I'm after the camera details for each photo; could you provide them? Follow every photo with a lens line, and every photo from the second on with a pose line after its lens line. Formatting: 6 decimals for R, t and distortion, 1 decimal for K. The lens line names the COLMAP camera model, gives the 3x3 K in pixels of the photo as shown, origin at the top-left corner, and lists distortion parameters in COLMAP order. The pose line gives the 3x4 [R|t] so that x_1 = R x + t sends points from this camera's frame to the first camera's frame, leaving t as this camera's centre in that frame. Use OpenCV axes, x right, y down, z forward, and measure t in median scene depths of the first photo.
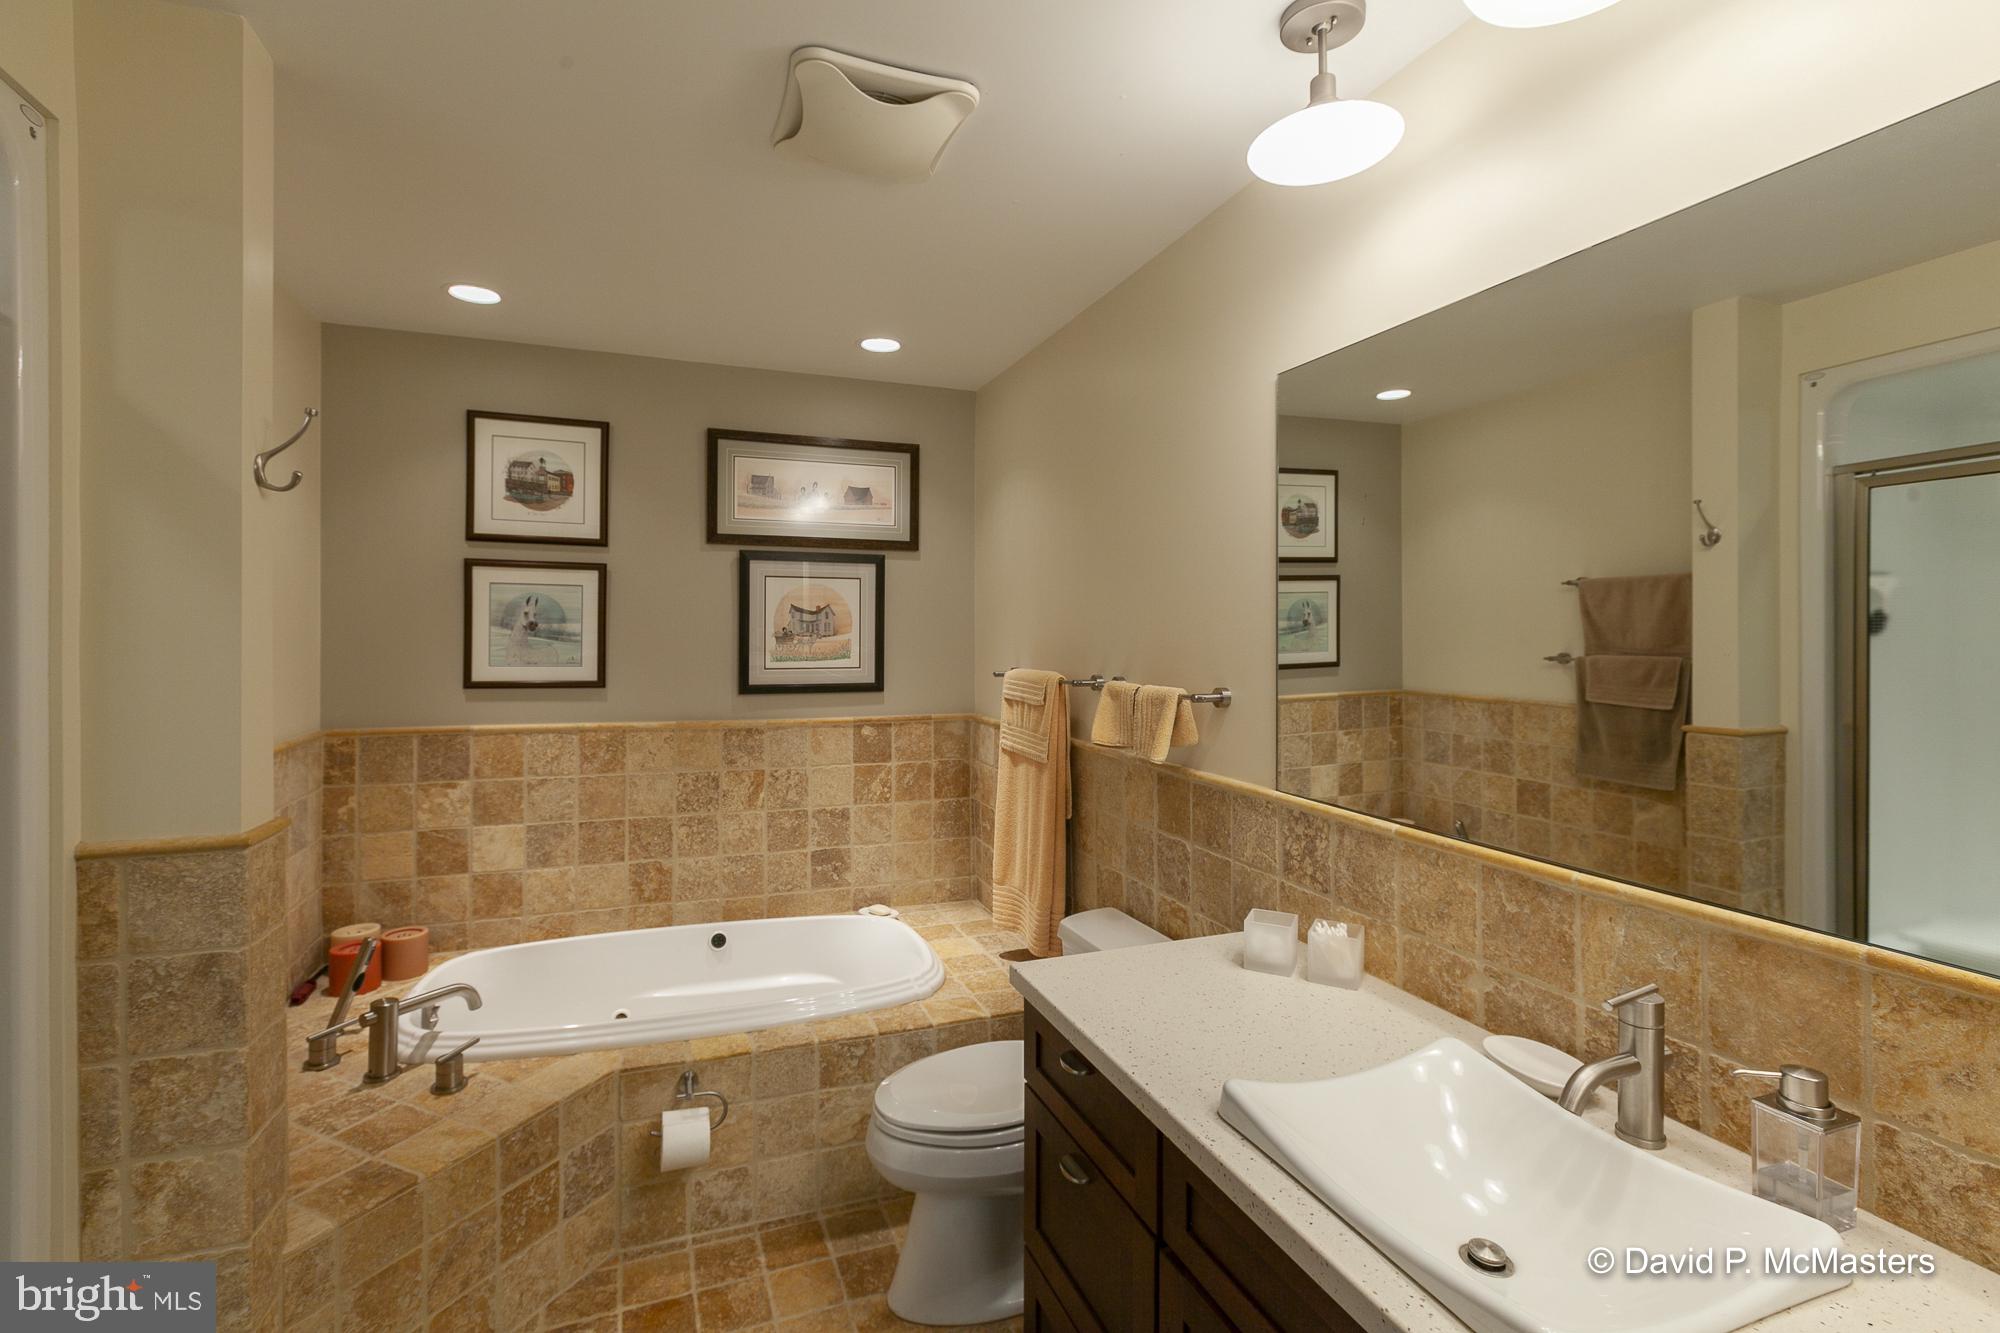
lens RADIAL K [[897.3, 0, 997.2], [0, 897.3, 649.4], [0, 0, 1]] dist [0.004604, 0.000186]
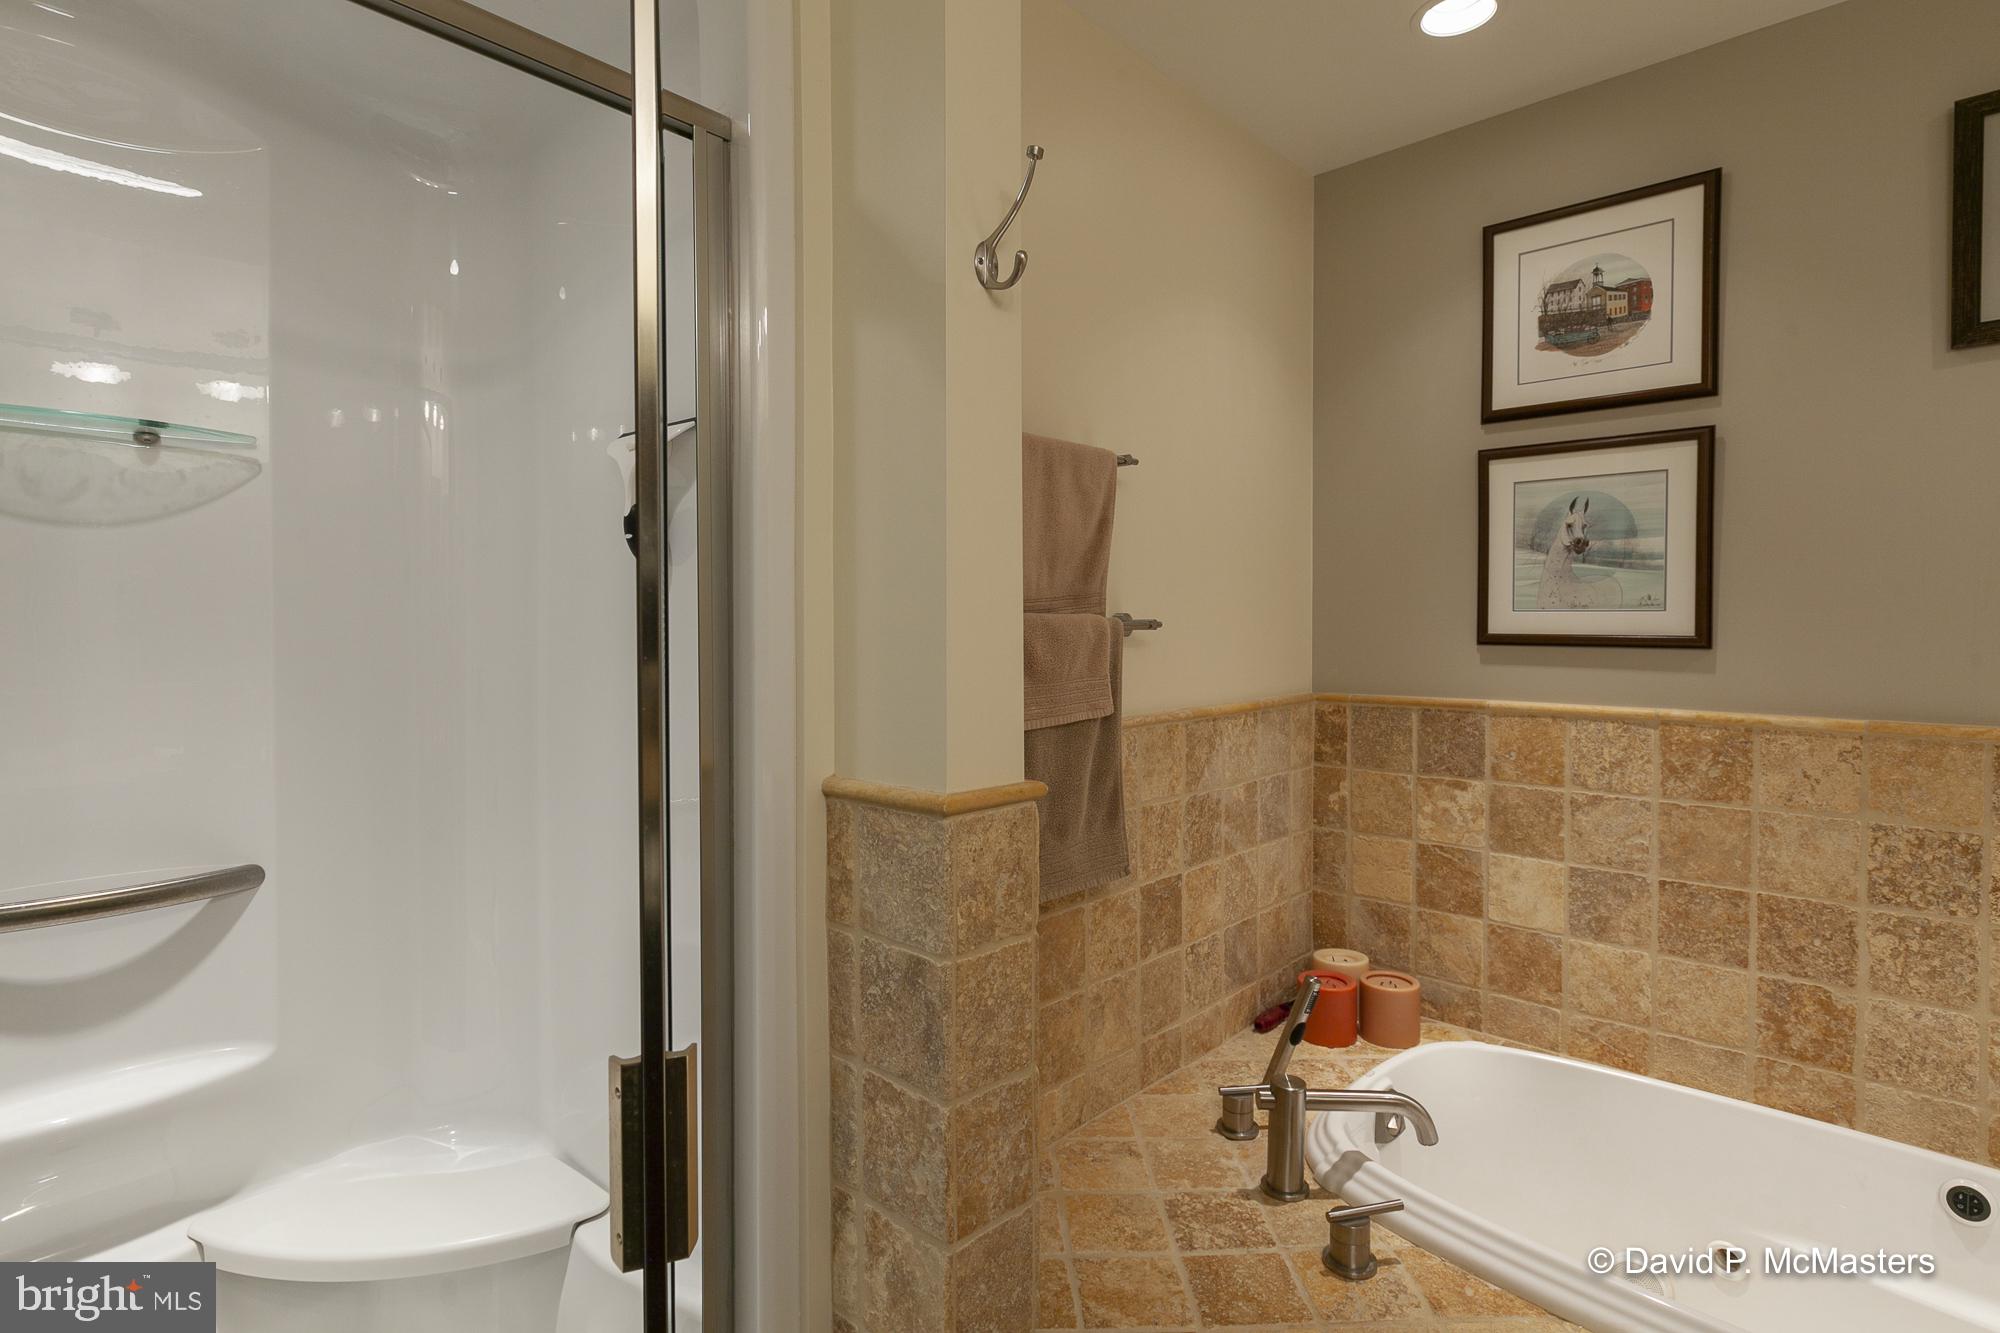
lens RADIAL K [[1018.0, 0, 989.6], [0, 1018.0, 639.9], [0, 0, 1]] dist [0.003738, -0.002627]
pose [[0.431690, 0.006160, -0.902001, -0.061607], [-0.008421, 0.999961, 0.002799, 0.041246], [0.901983, 0.006388, 0.431725, 0.339963]]
